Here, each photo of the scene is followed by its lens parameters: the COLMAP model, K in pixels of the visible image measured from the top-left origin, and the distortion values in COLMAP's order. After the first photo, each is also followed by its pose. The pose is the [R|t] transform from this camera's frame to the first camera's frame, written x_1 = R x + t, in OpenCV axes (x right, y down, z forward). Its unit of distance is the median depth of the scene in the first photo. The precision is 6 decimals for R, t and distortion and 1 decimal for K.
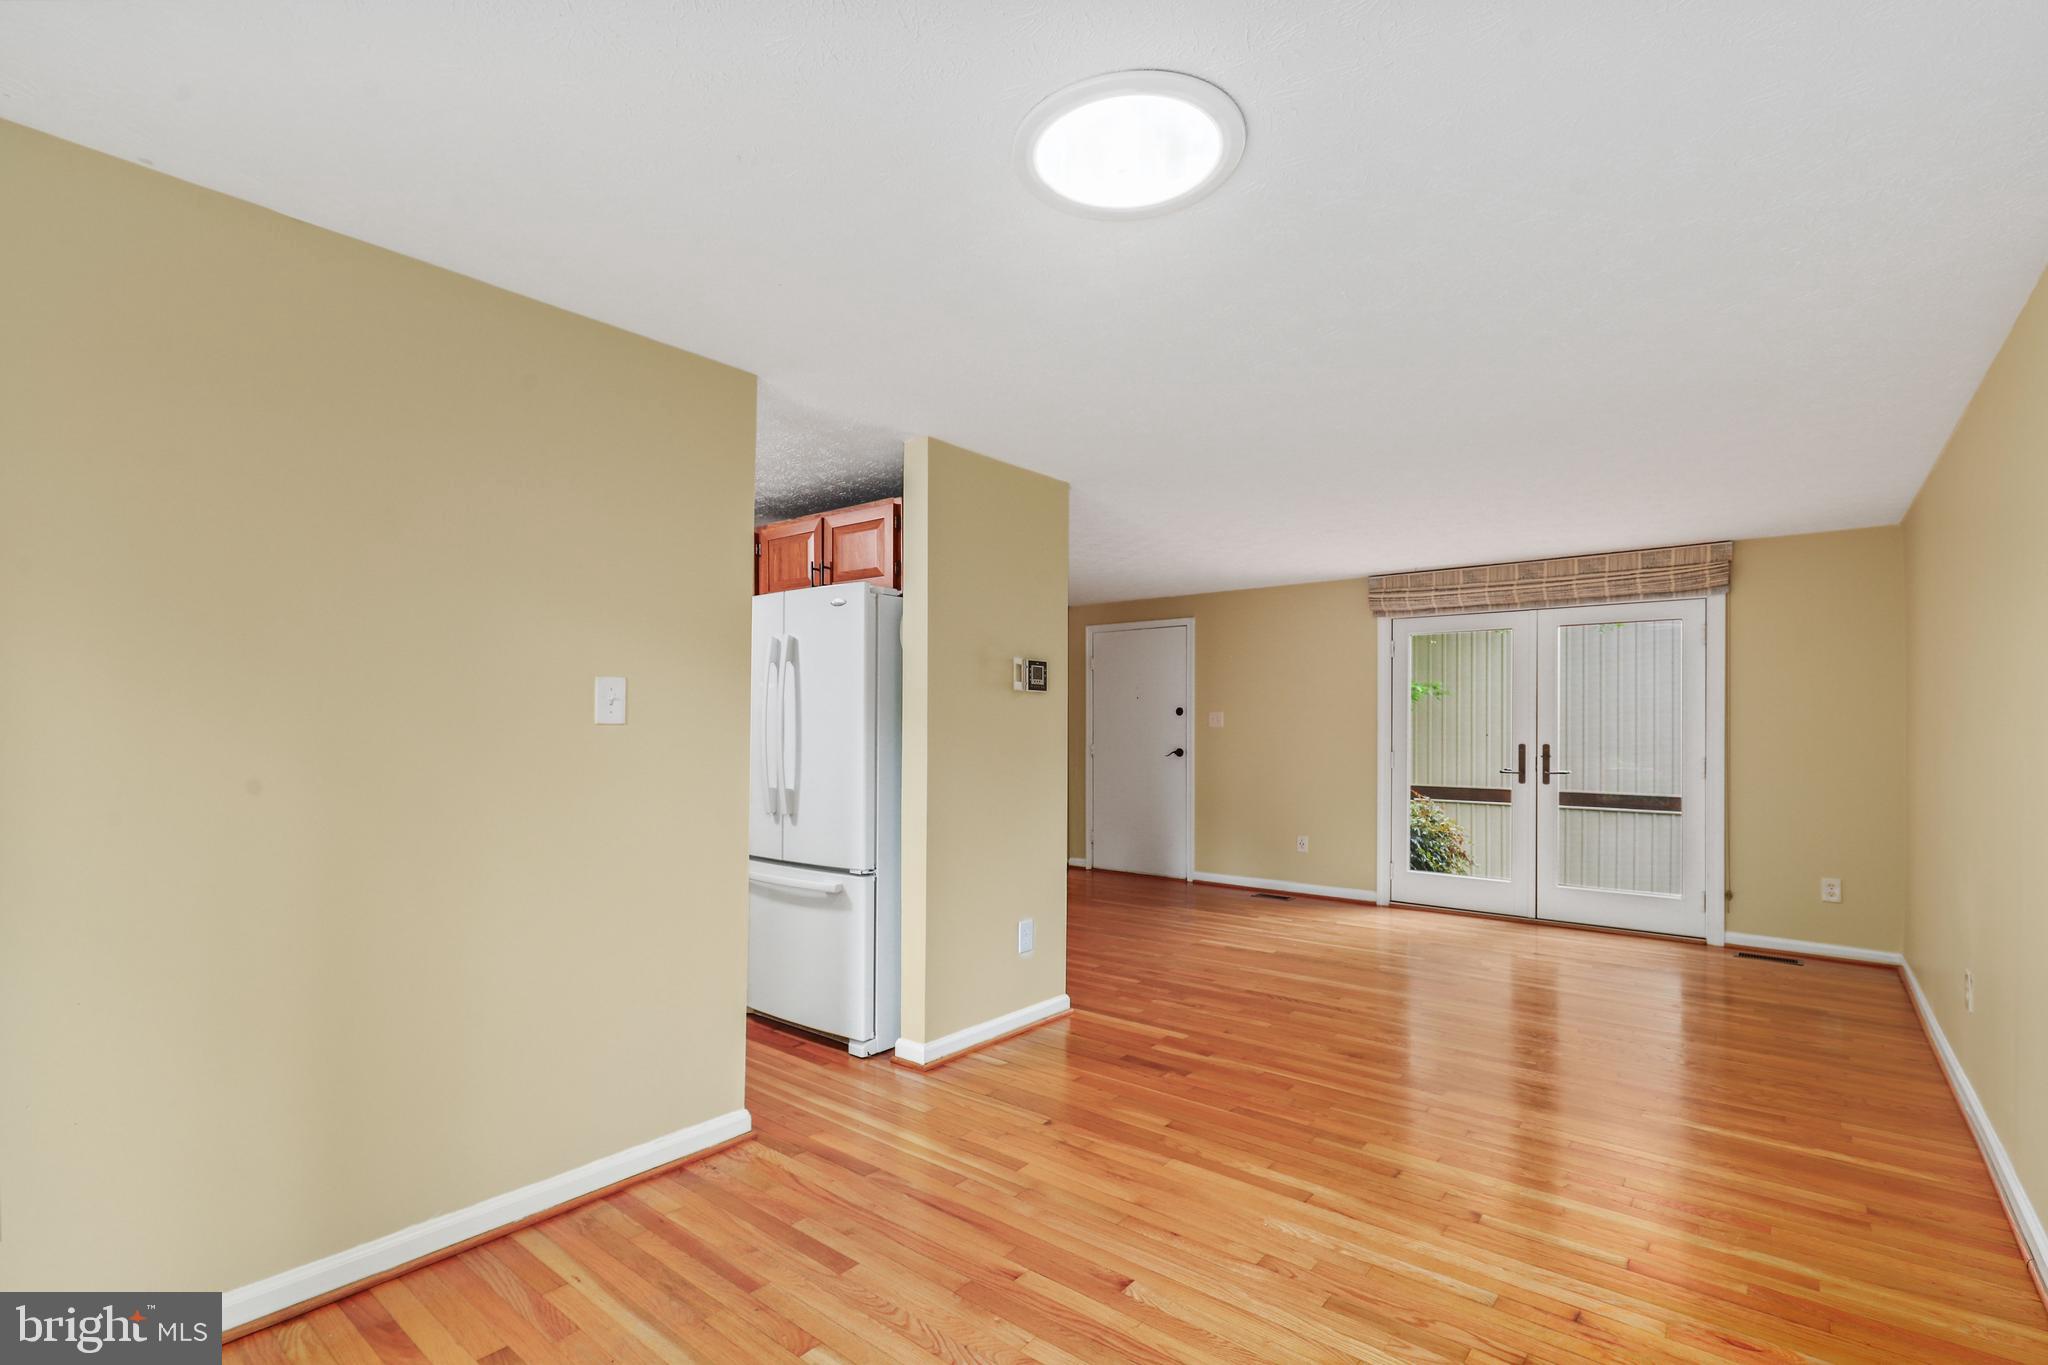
lens RADIAL K [[920.0, 0, 1028.1], [0, 920.0, 723.2], [0, 0, 1]] dist [-0.001535, -0.000396]
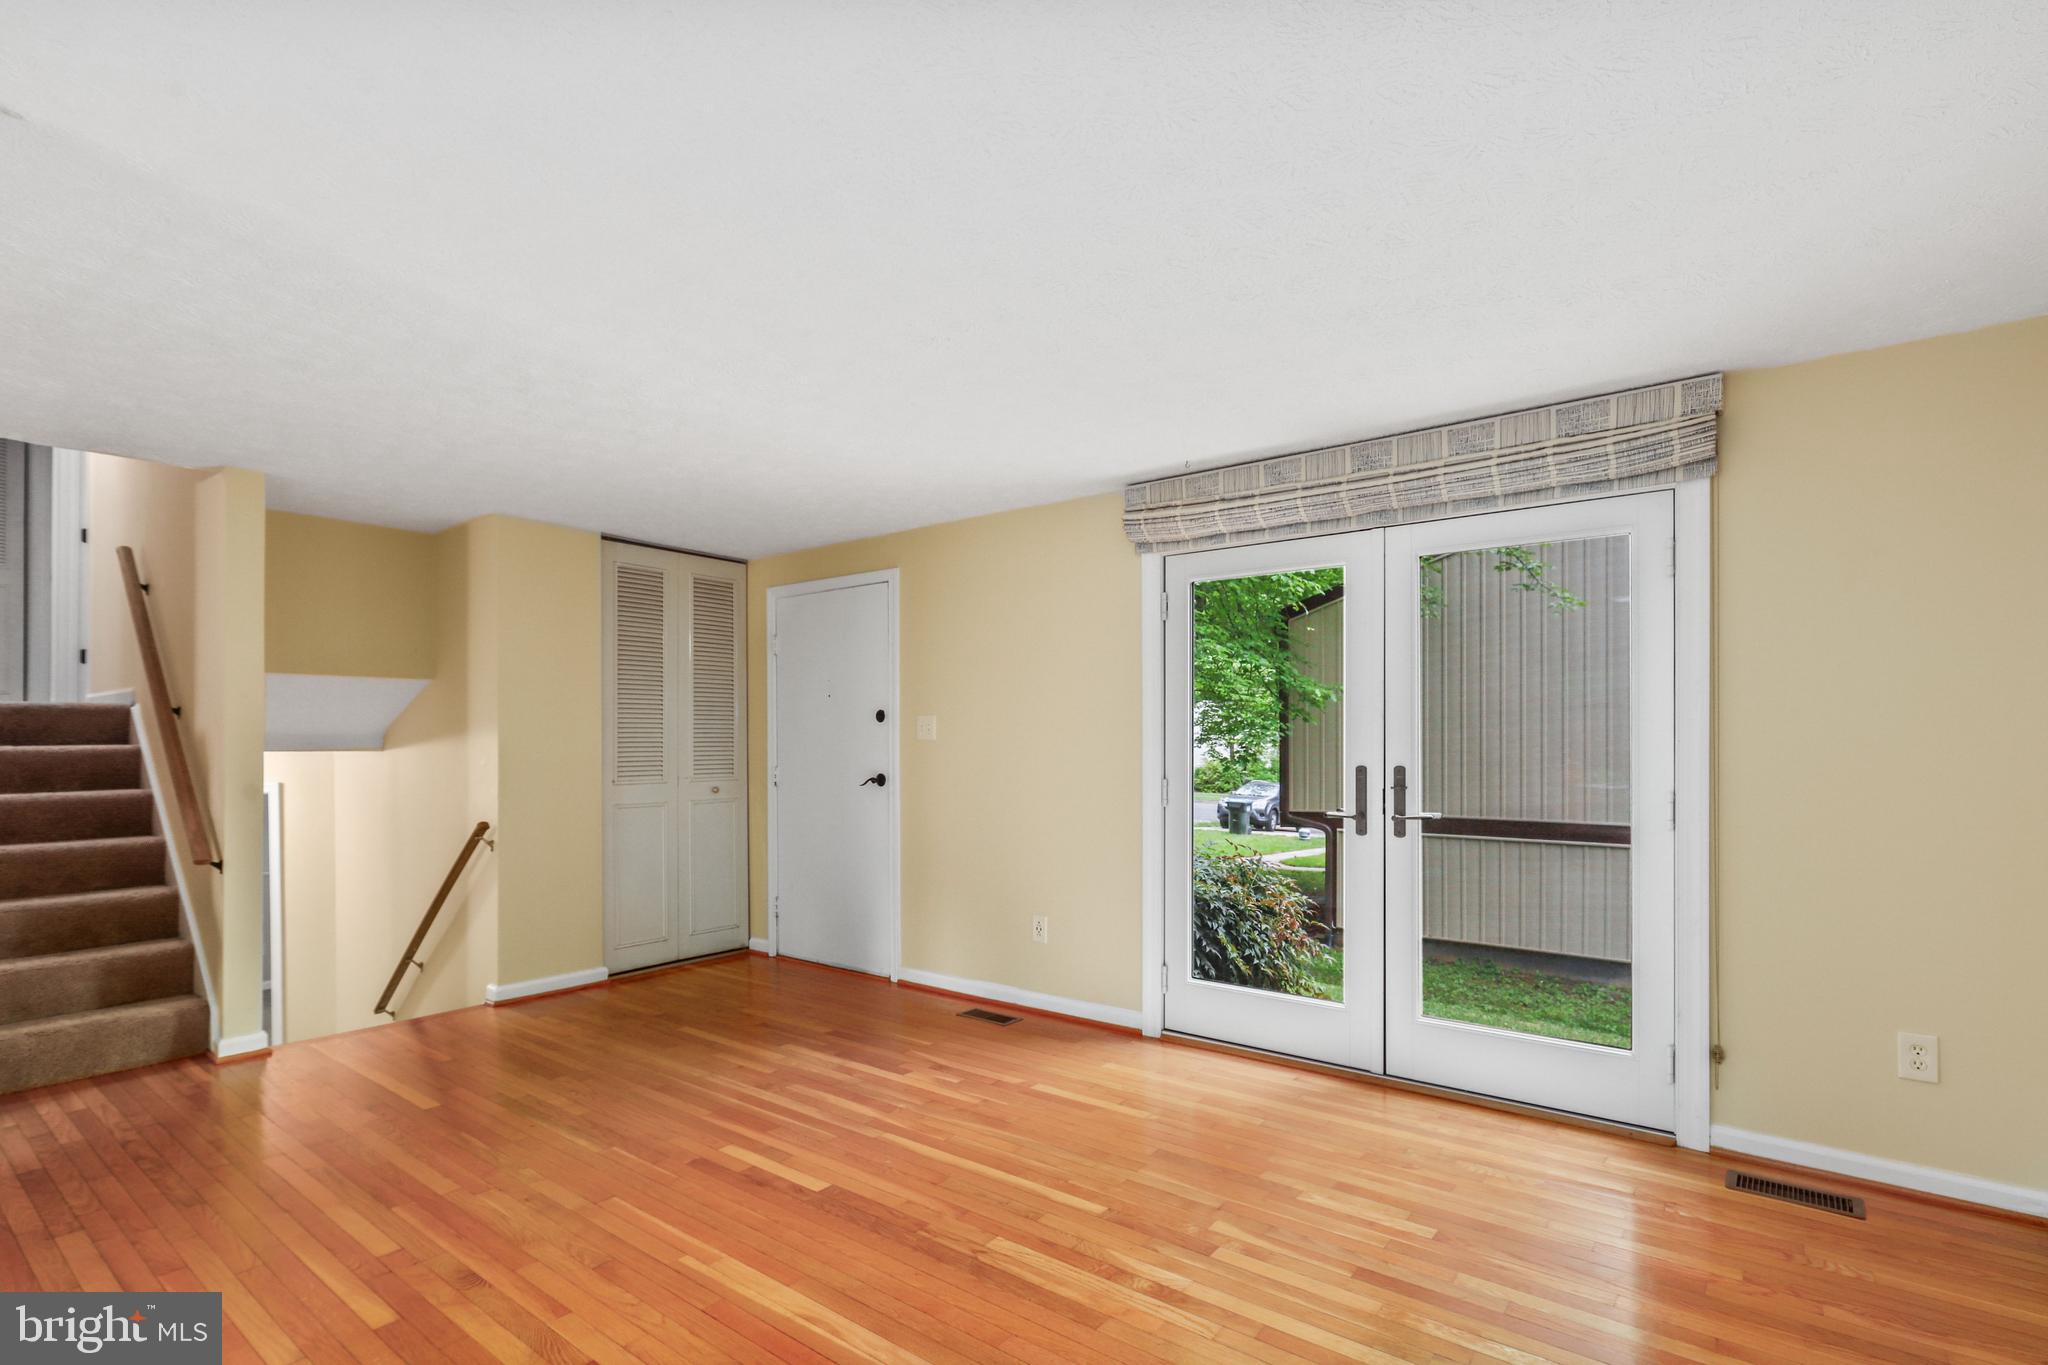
lens RADIAL K [[966.6, 0, 1031.8], [0, 966.6, 743.4], [0, 0, 1]] dist [0.000009, 0.000356]
pose [[0.999491, -0.004944, 0.031509, 0.321338], [0.004843, 0.999983, 0.003292, 0.006056], [-0.031525, -0.003138, 0.999498, 0.417951]]
